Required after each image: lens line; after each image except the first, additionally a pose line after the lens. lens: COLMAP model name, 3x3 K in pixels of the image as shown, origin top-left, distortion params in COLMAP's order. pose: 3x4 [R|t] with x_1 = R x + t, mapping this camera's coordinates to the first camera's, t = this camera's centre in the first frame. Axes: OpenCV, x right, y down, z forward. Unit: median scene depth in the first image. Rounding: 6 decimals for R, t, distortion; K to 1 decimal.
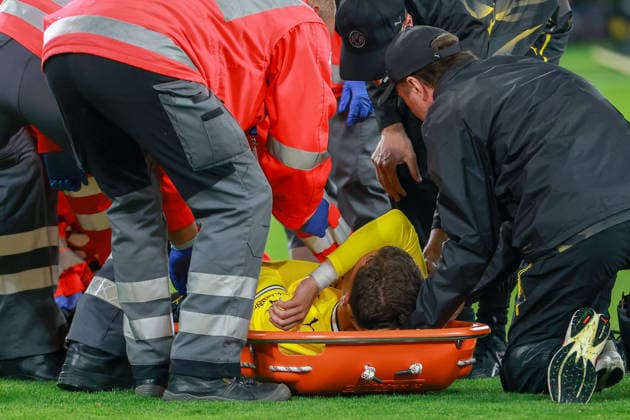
lens RADIAL K [[2546.3, 0, 328.8], [0, 2546.3, 234.0], [0, 0, 1]] dist [1.494089, -6.388933]
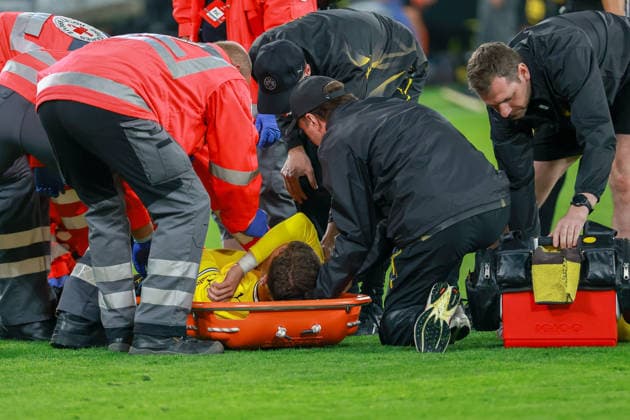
lens RADIAL K [[2546.3, 0, 328.8], [0, 2546.3, 234.0], [0, 0, 1]] dist [1.494089, -6.388933]
pose [[0.999284, -0.014085, 0.035109, -0.005979], [0.014026, 0.999900, 0.001925, 0.000285], [-0.035132, -0.001431, 0.999382, -0.350898]]
